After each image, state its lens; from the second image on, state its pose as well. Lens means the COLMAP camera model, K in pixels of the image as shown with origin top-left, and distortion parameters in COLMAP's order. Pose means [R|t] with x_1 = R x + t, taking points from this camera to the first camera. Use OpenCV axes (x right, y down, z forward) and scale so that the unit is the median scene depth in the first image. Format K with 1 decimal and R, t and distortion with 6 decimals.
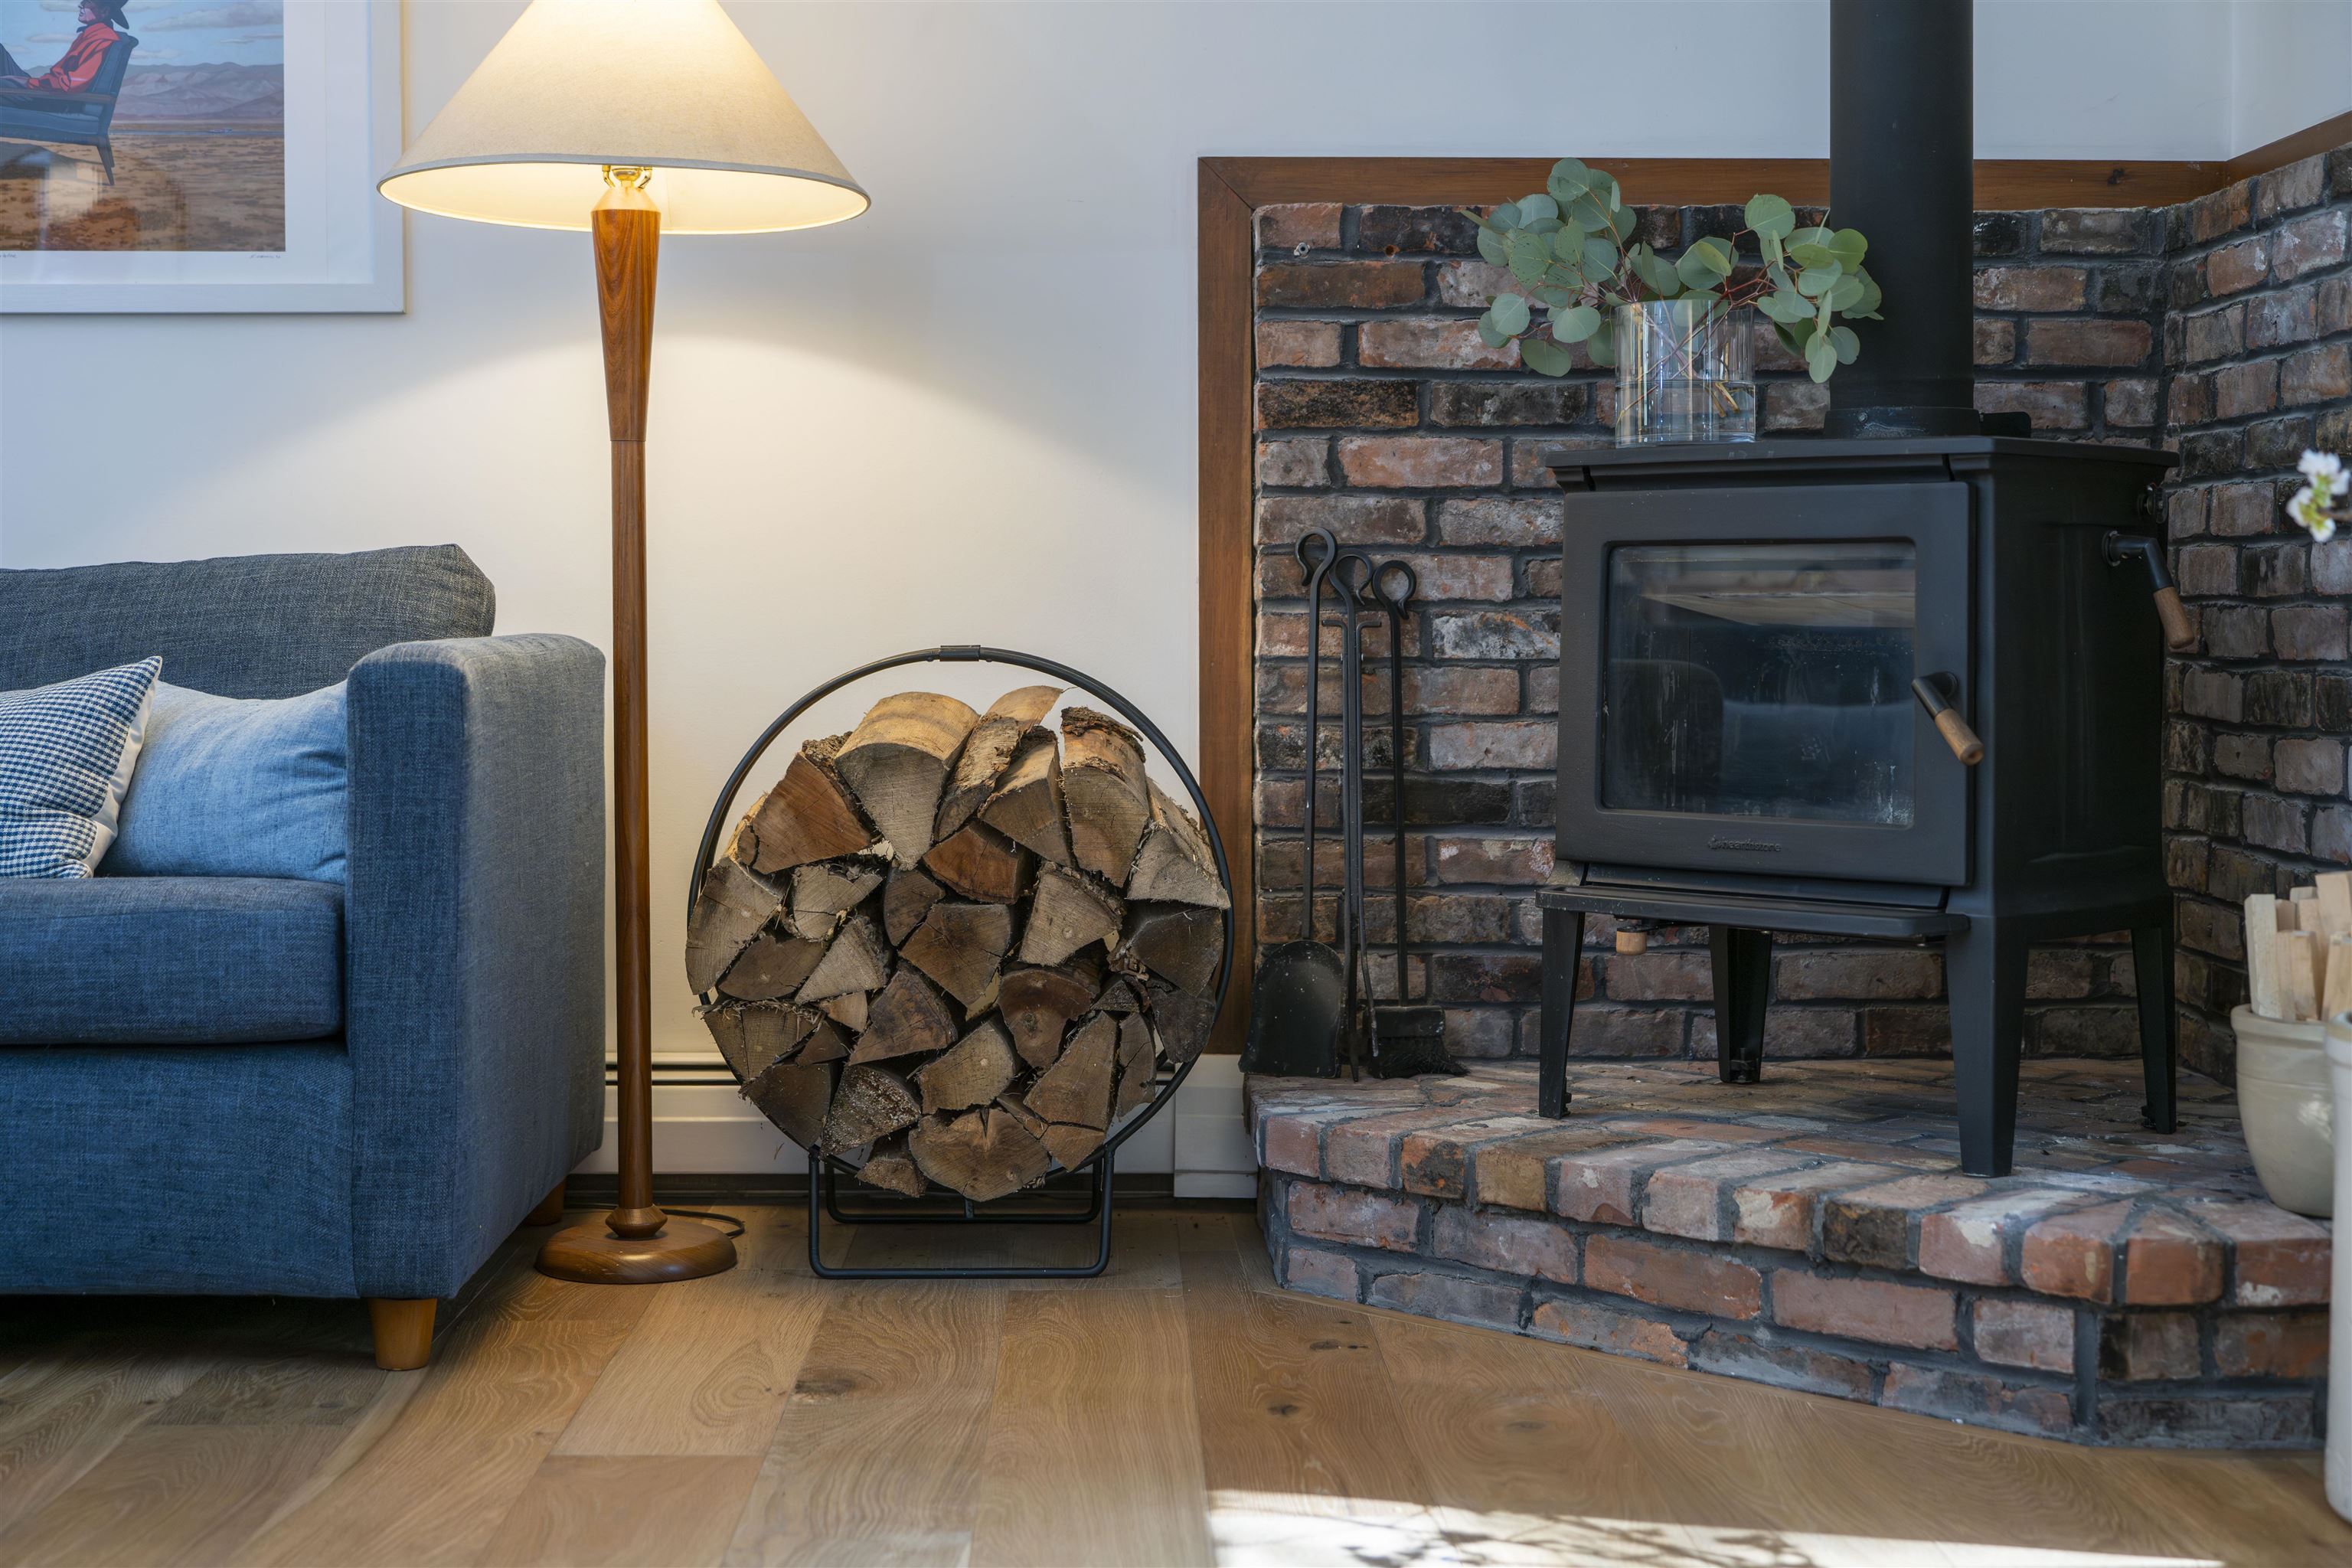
lens RADIAL K [[3258.0, 0, 1172.9], [0, 3258.0, 714.9], [0, 0, 1]] dist [0.005441, -0.024918]
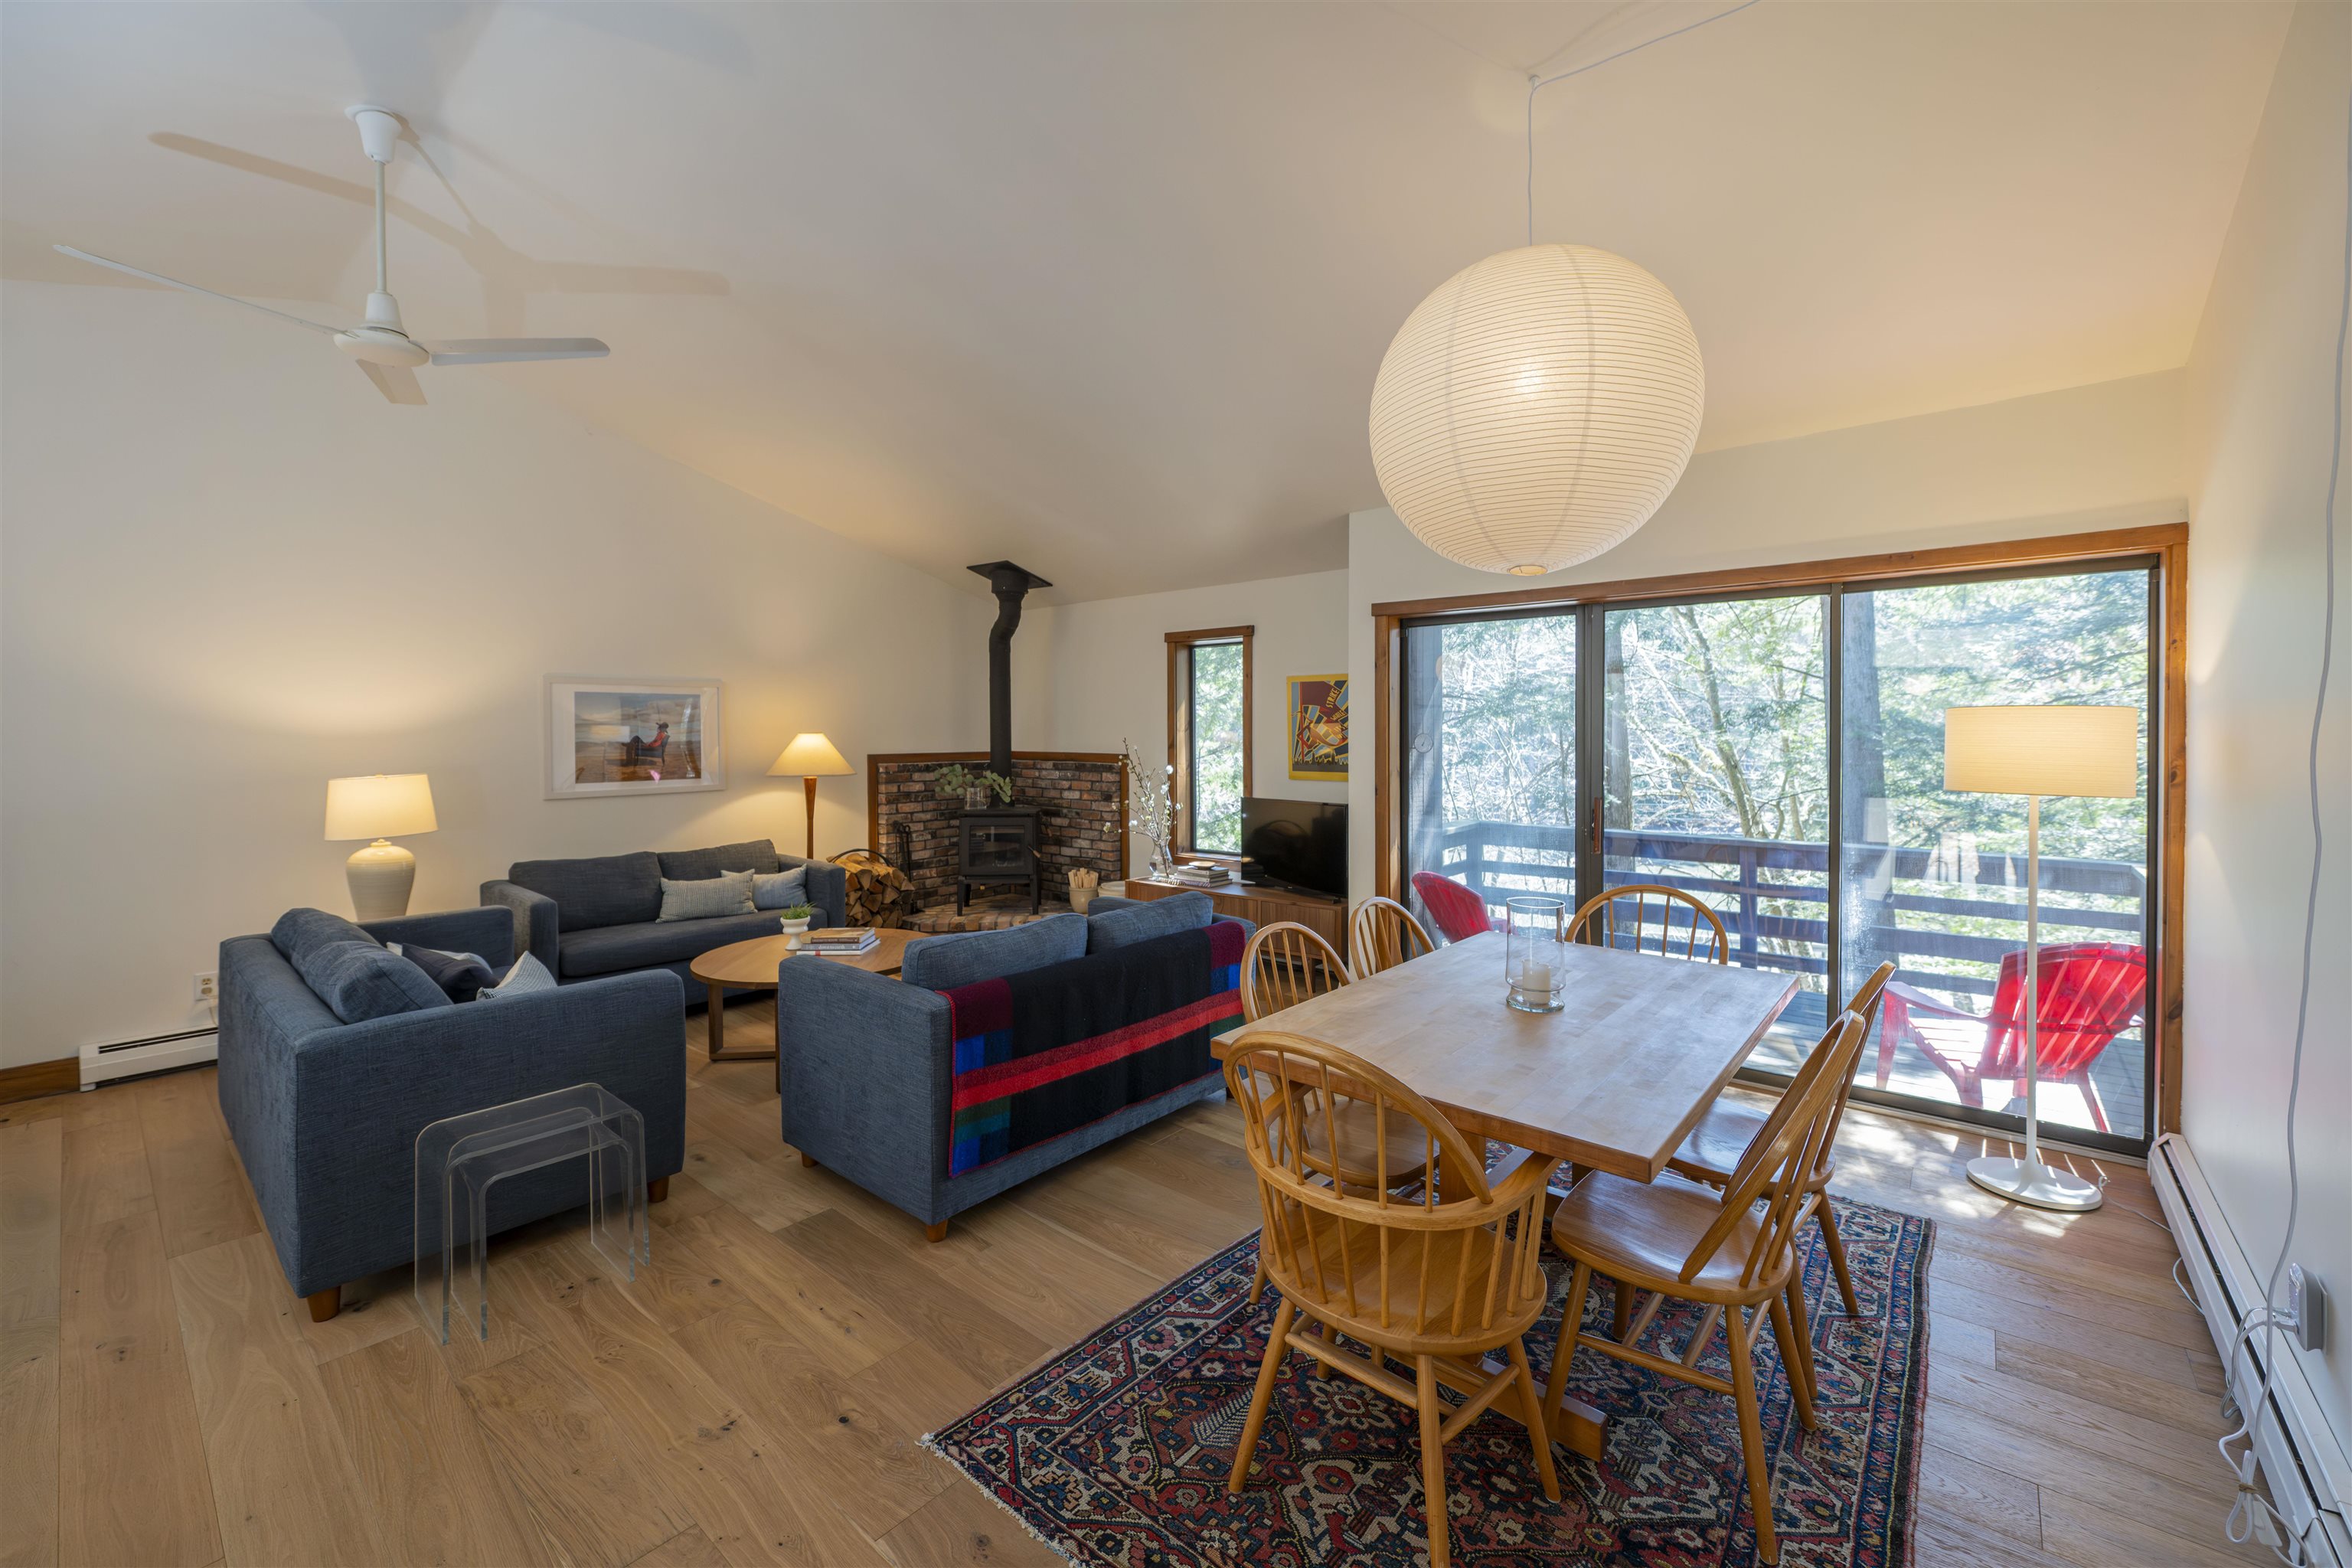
lens RADIAL K [[943.0, 0, 1171.4], [0, 943.0, 747.2], [0, 0, 1]] dist [0.000280, 0.000148]
pose [[0.666514, -0.016605, 0.745307, -0.871664], [0.026518, 0.999647, -0.001444, -0.171251], [-0.745021, 0.020726, 0.666719, -0.480562]]
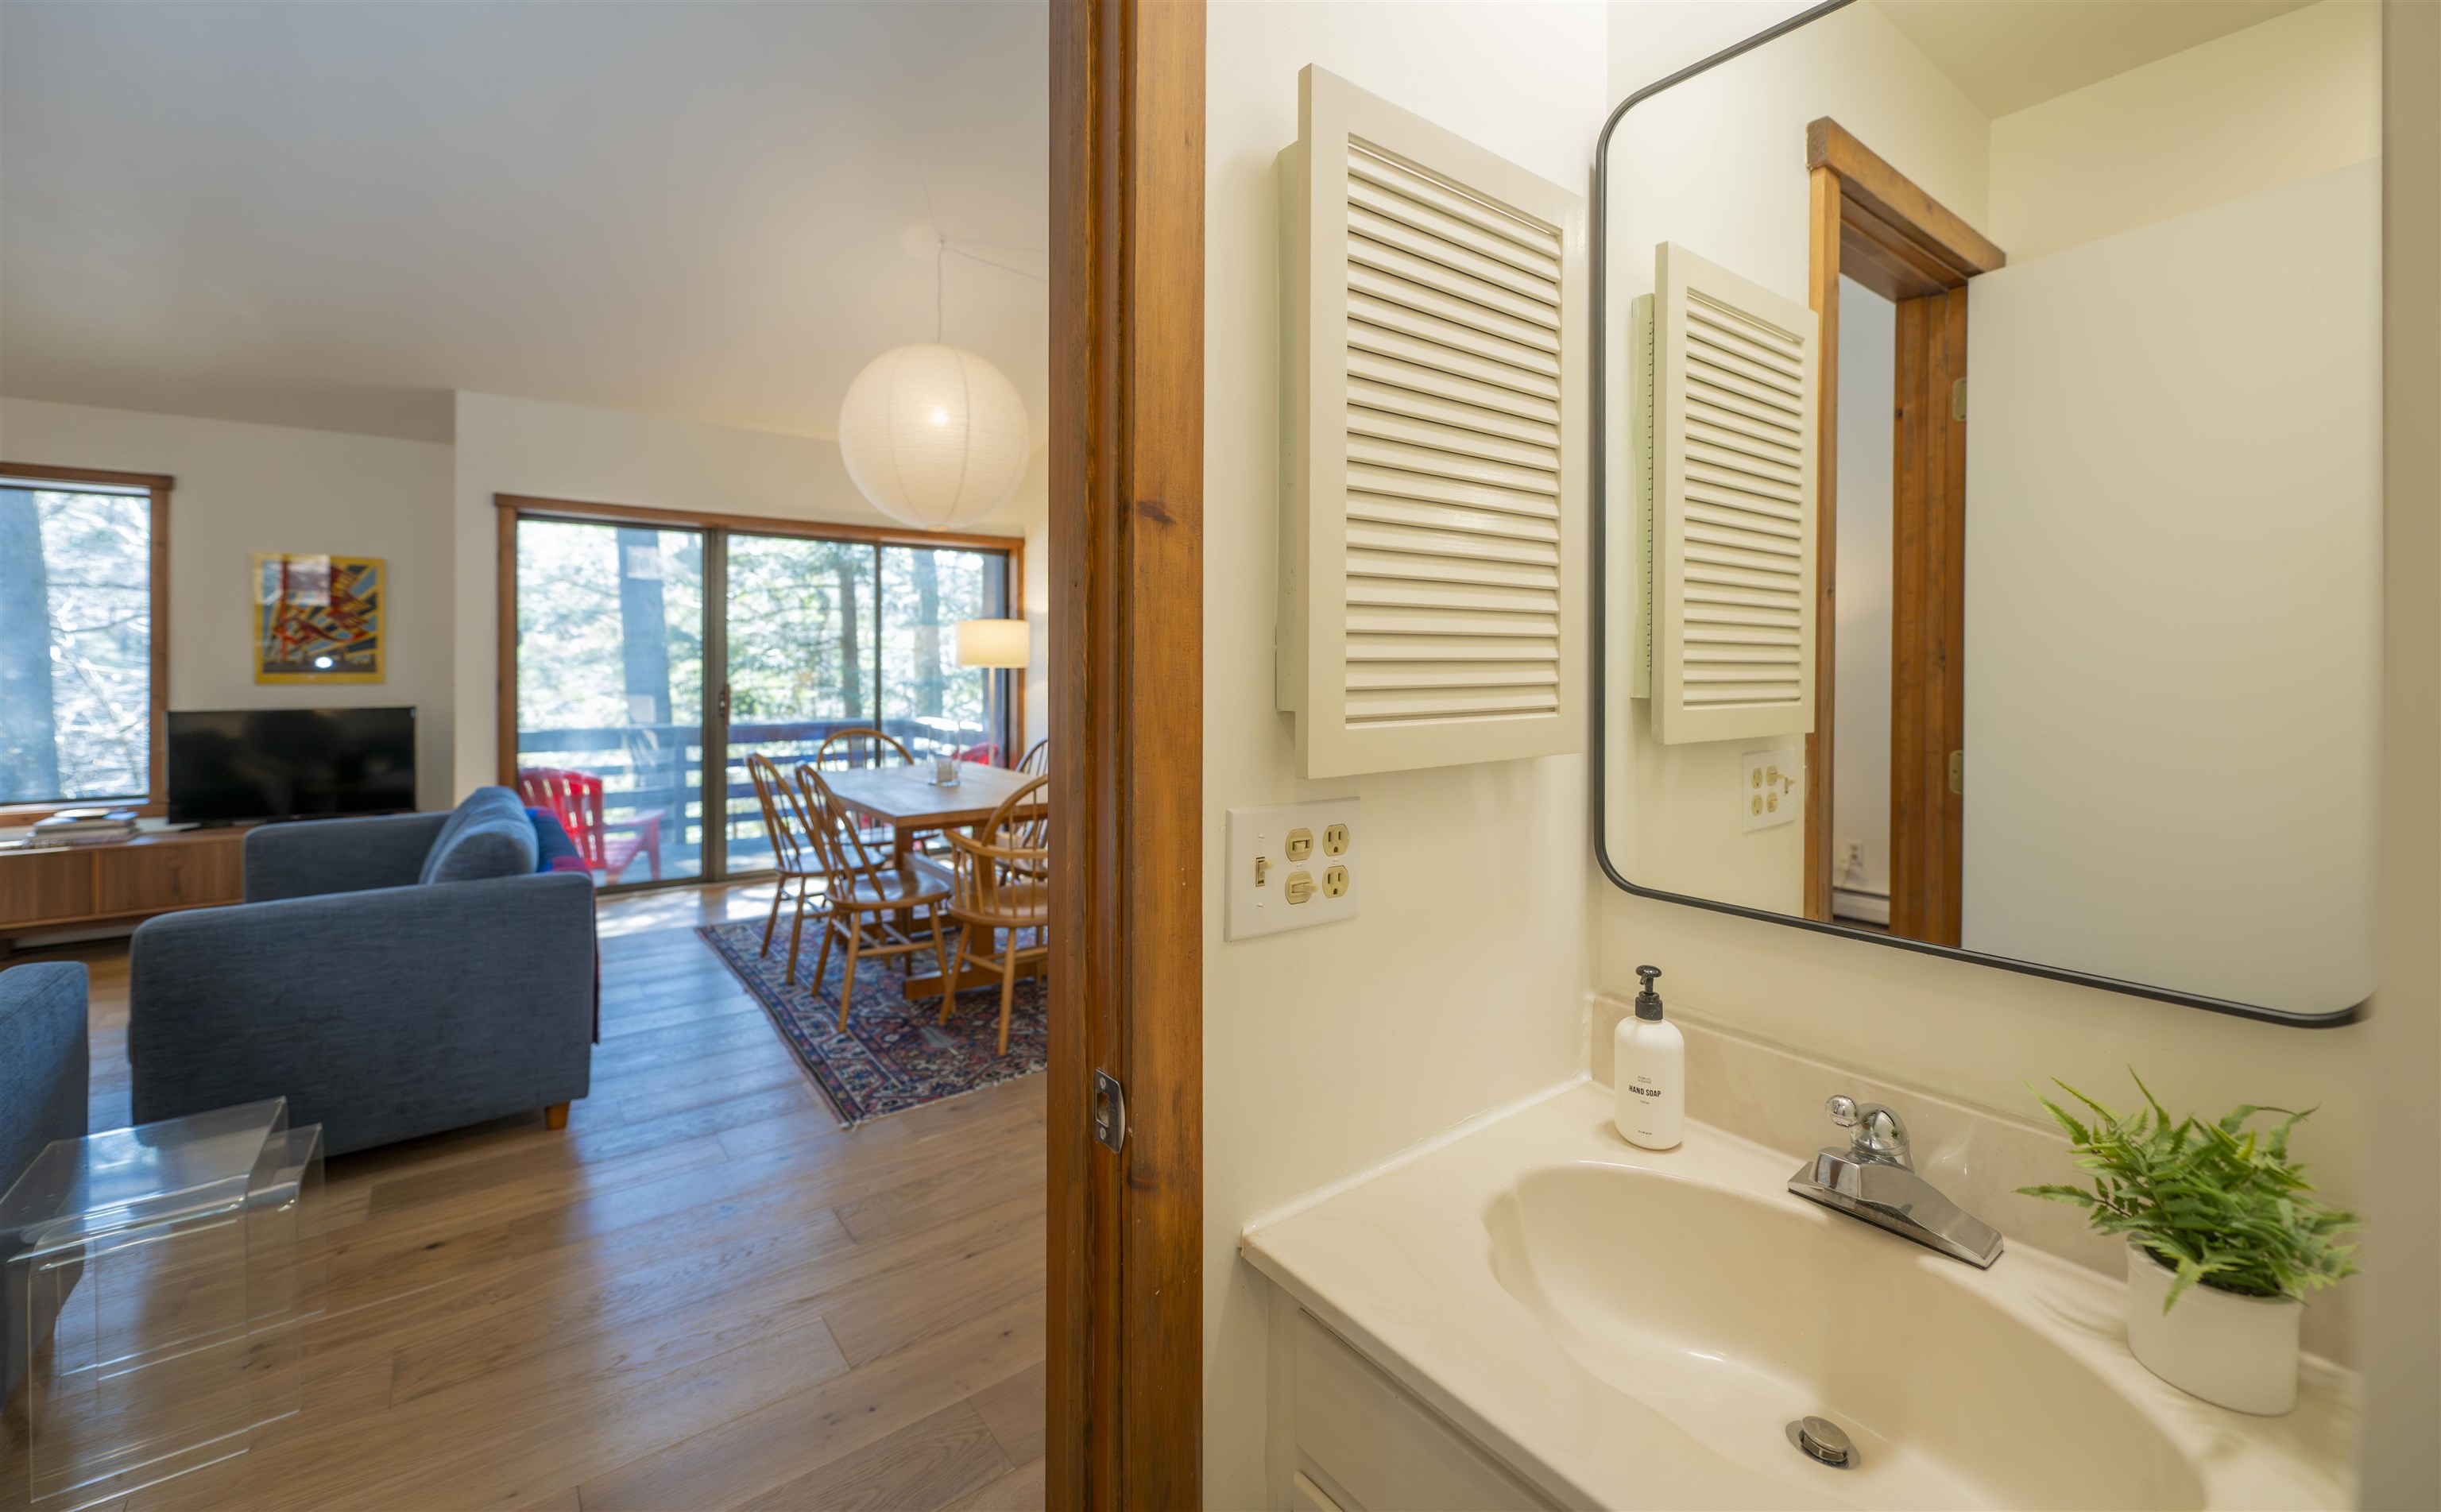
lens RADIAL K [[995.7, 0, 1202.9], [0, 995.7, 662.2], [0, 0, 1]] dist [-0.000550, -0.000070]
pose [[-0.582213, -0.008943, 0.812987, -1.299697], [0.016337, 0.999609, 0.022695, -0.154172], [-0.812872, 0.026495, -0.581839, 0.127871]]
